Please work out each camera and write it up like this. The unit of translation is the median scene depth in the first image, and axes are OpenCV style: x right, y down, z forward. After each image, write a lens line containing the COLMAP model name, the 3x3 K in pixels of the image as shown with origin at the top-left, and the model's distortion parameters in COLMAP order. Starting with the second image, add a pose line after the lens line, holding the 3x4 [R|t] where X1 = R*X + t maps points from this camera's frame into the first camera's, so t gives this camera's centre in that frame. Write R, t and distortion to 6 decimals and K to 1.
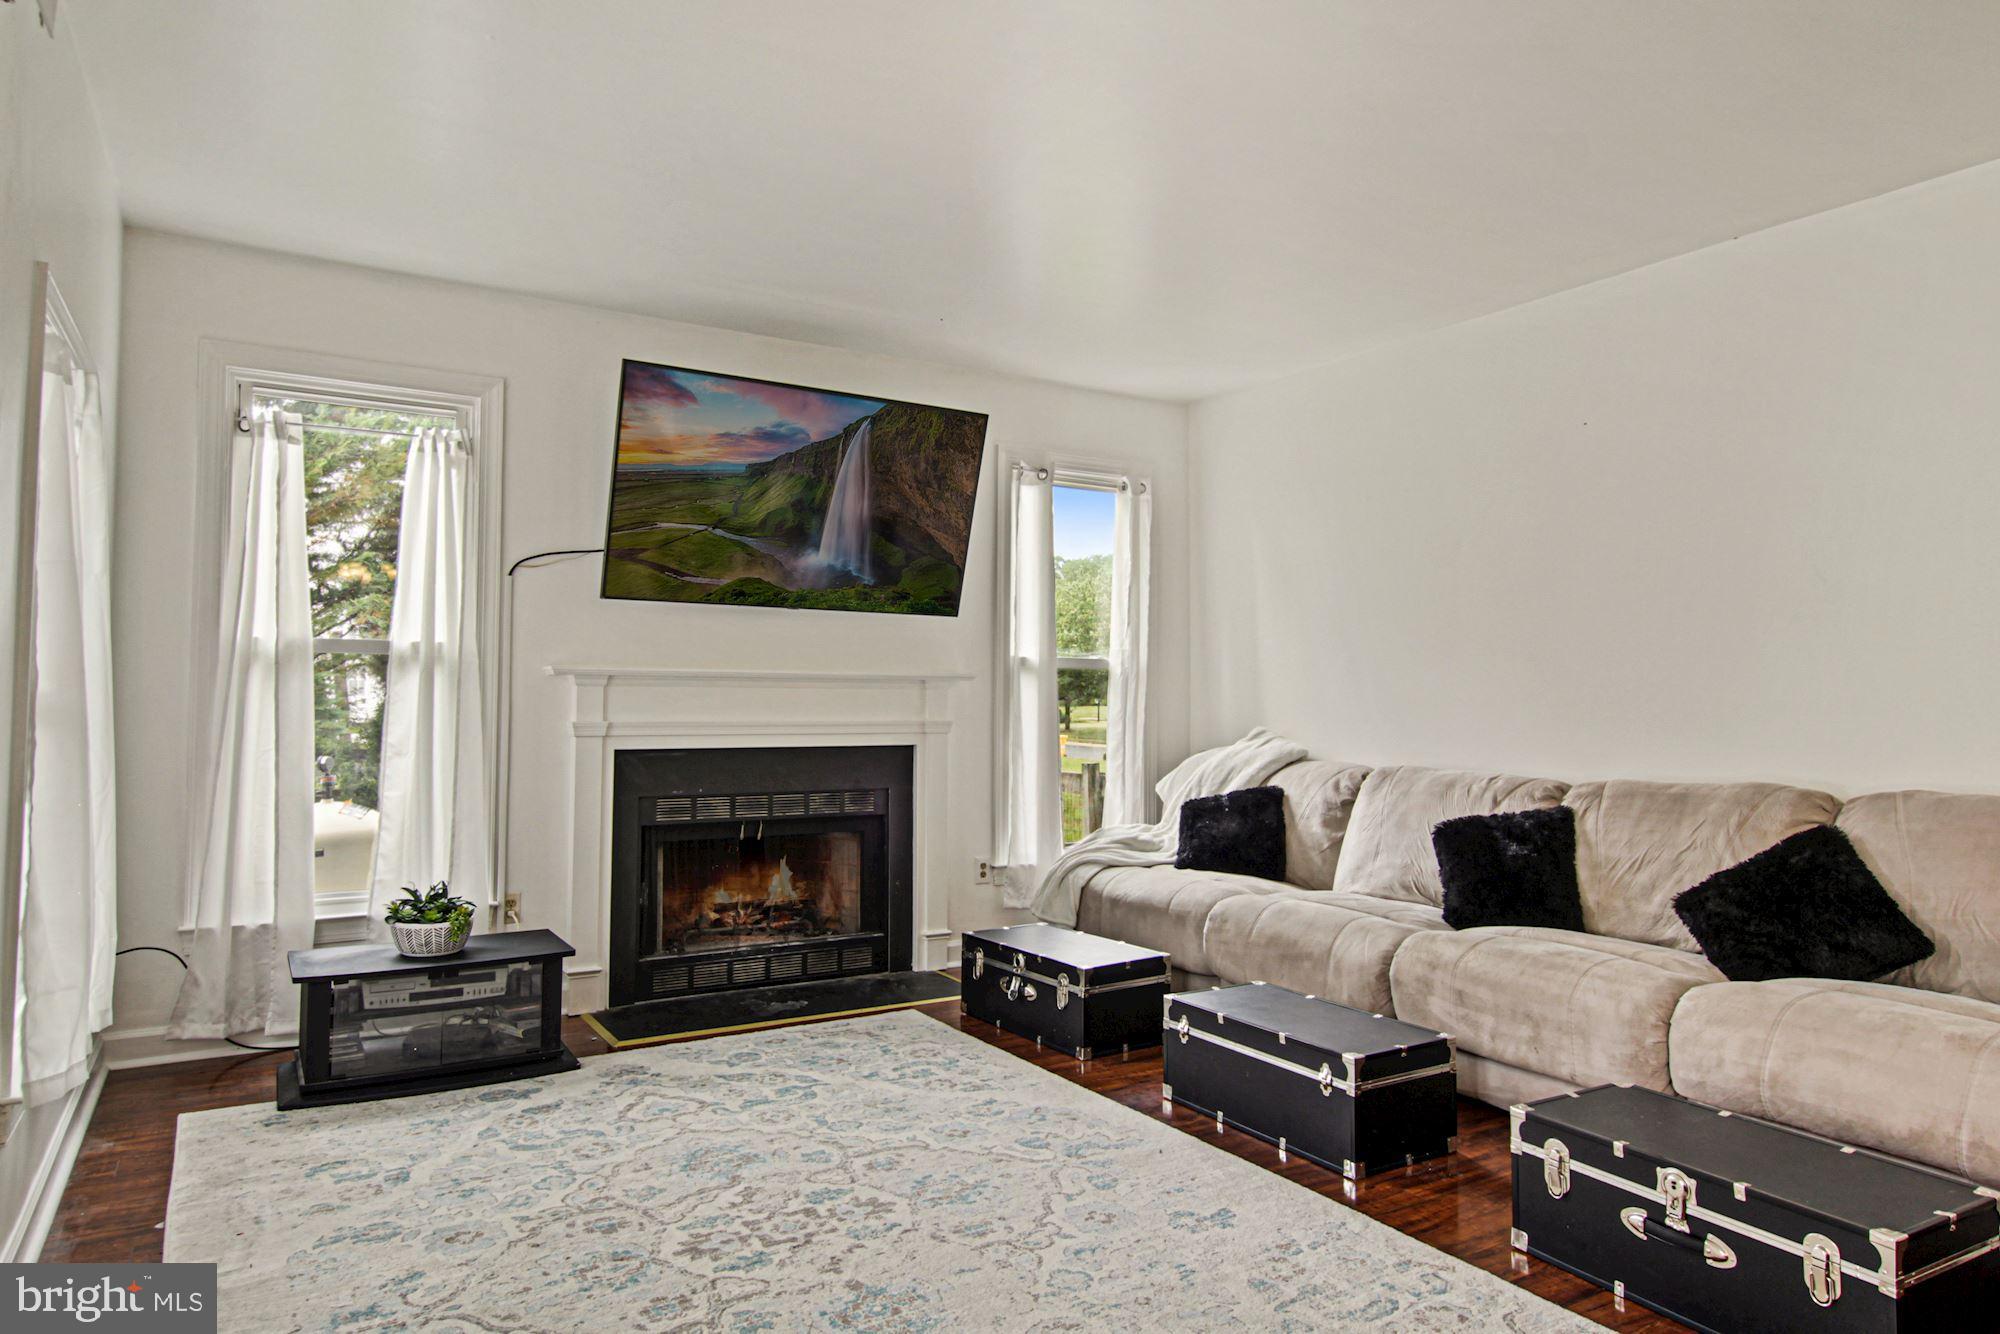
lens RADIAL K [[1231.3, 0, 1000.7], [0, 1231.3, 674.2], [0, 0, 1]] dist [-0.000741, 0.006917]
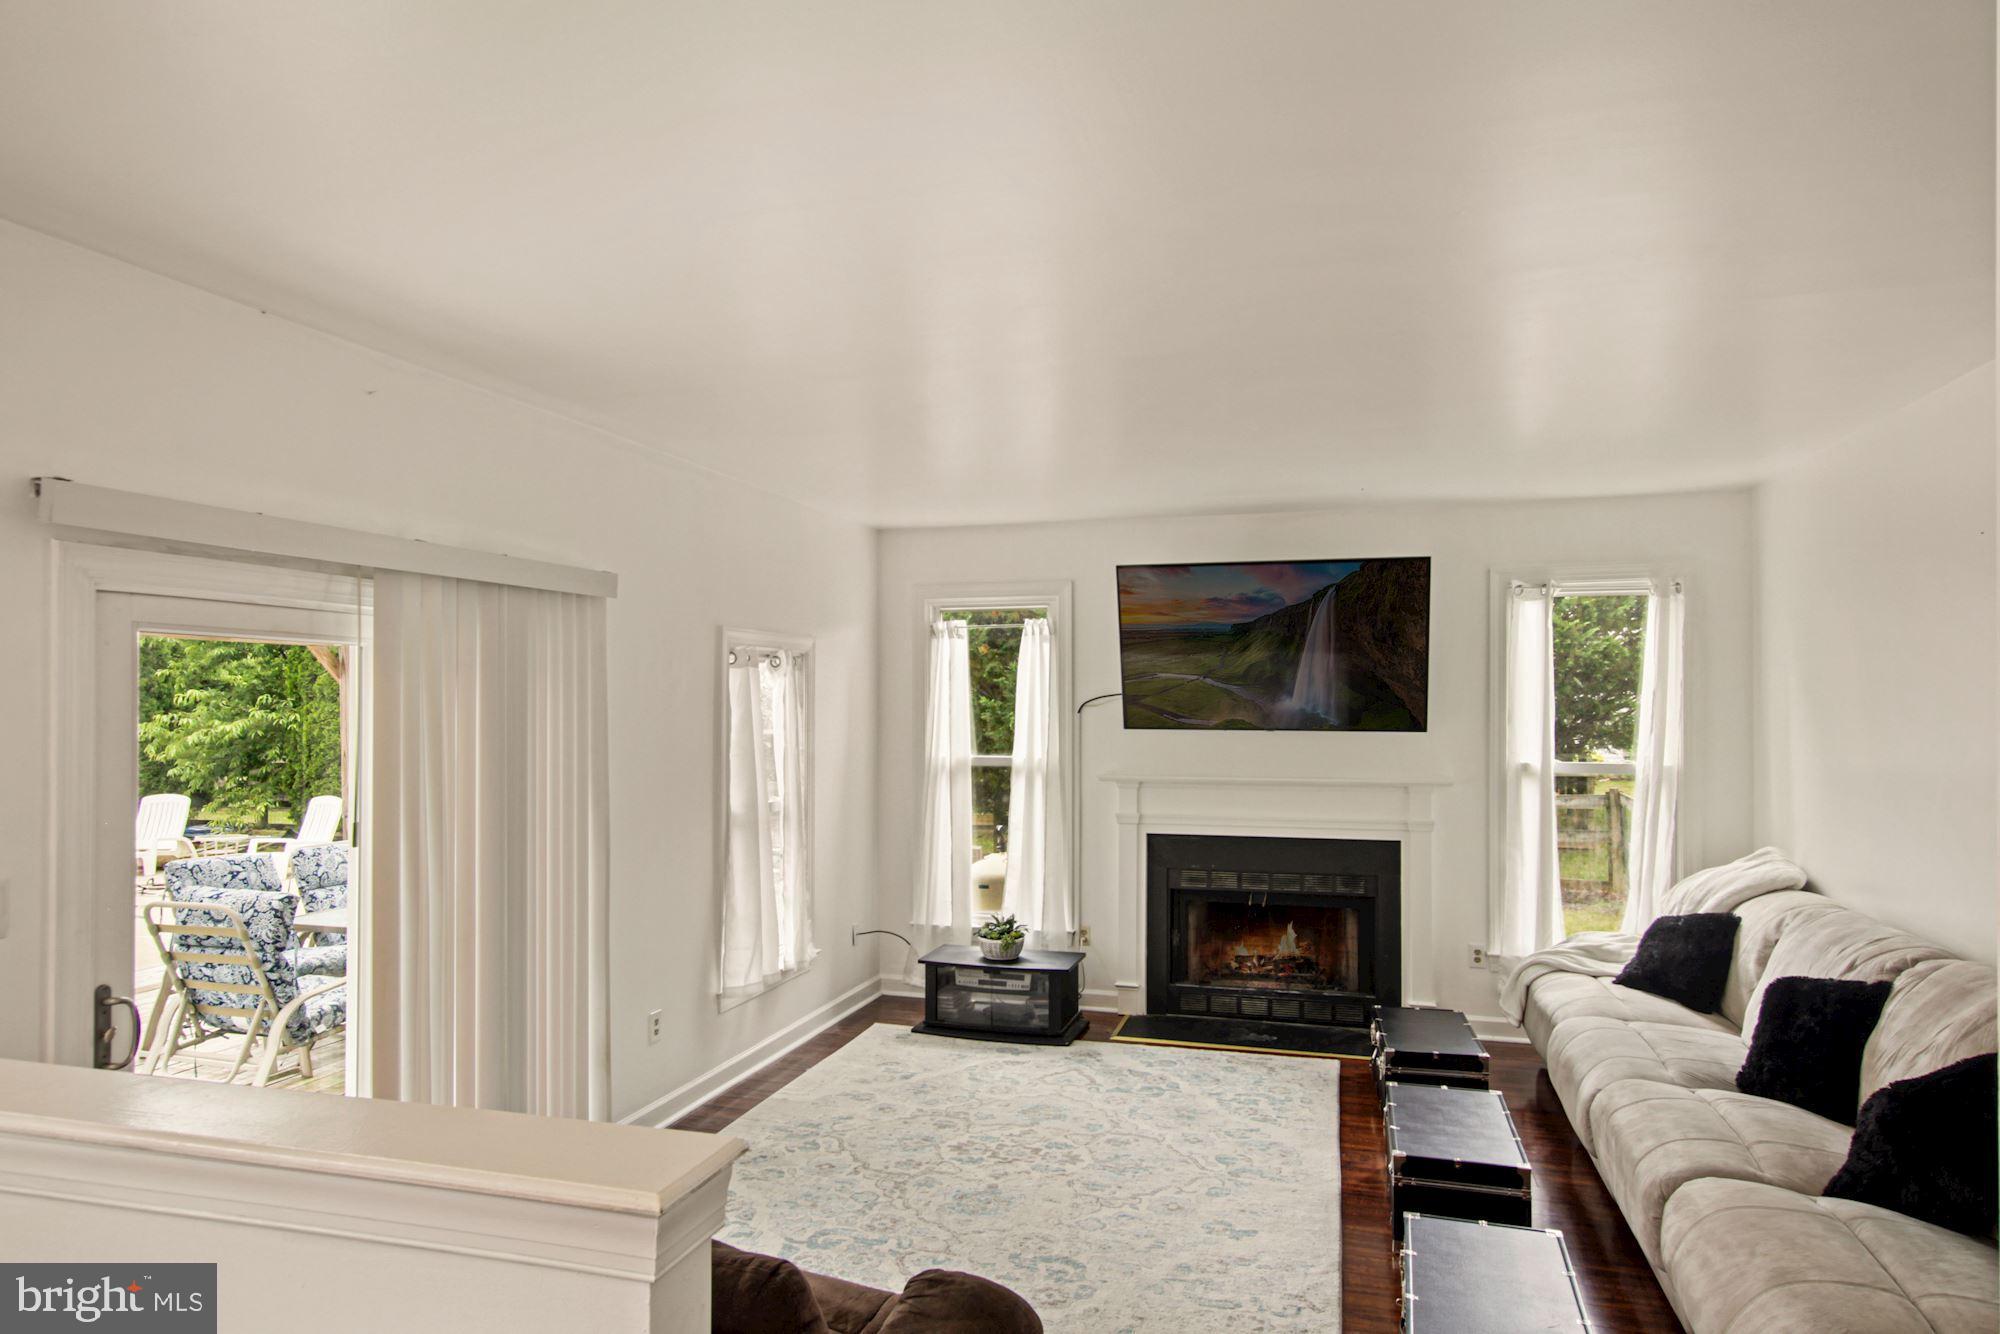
lens RADIAL K [[1231.3, 0, 1008.0], [0, 1231.3, 675.5], [0, 0, 1]] dist [-0.000741, 0.006917]
pose [[0.671210, -0.019492, -0.741011, 0.751916], [0.018175, 0.999786, -0.009836, -0.130233], [0.741044, -0.006866, 0.671421, -0.092224]]
